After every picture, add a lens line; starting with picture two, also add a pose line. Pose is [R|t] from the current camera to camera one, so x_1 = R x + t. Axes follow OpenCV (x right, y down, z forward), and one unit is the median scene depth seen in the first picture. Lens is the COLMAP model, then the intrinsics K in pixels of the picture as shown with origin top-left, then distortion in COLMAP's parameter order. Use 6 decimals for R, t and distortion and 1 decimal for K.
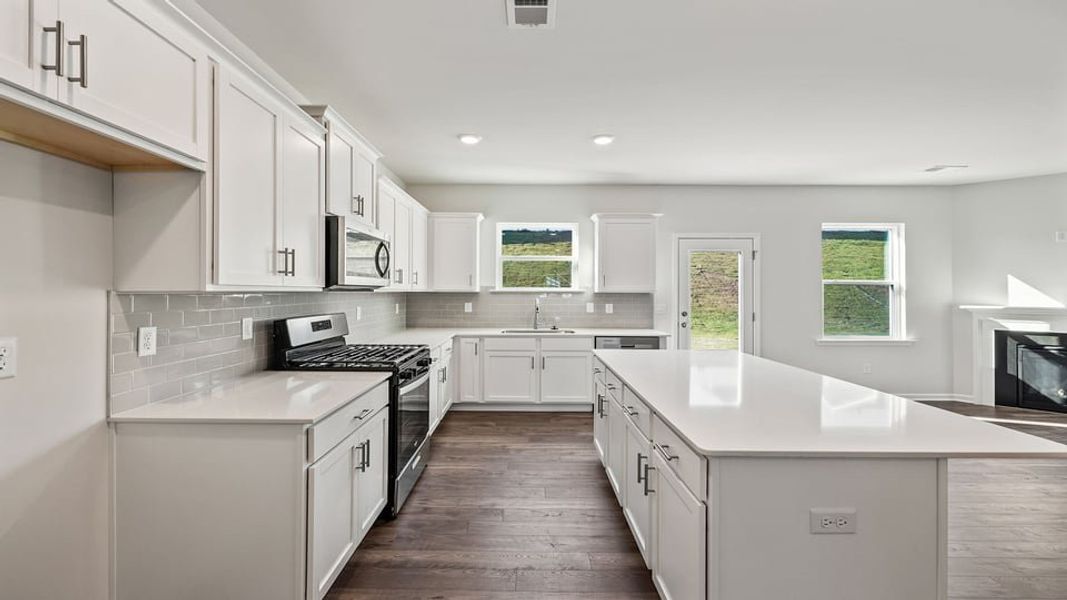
lens RADIAL K [[467.6, 0, 533.4], [0, 467.6, 291.4], [0, 0, 1]] dist [0.001659, -0.000340]
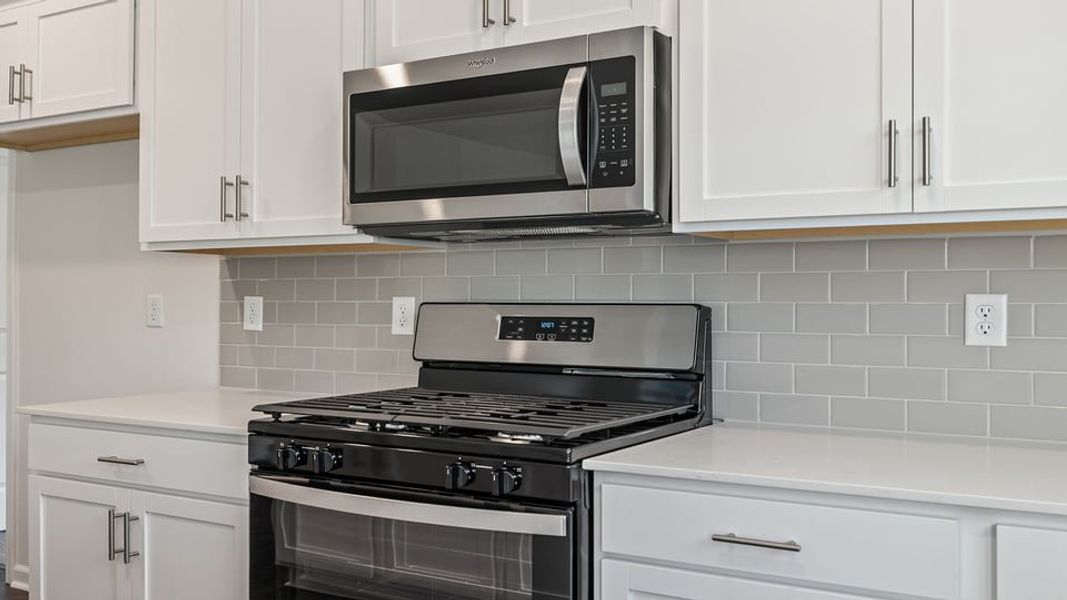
lens RADIAL K [[1034.3, 0, 533.5], [0, 1034.3, 300.0], [0, 0, 1]] dist [-0.010029, -0.012748]
pose [[-0.528597, 0.002863, -0.848868, 0.272669], [0.000375, 0.999995, 0.003139, 0.042877], [0.848873, 0.001341, -0.528595, 1.347392]]
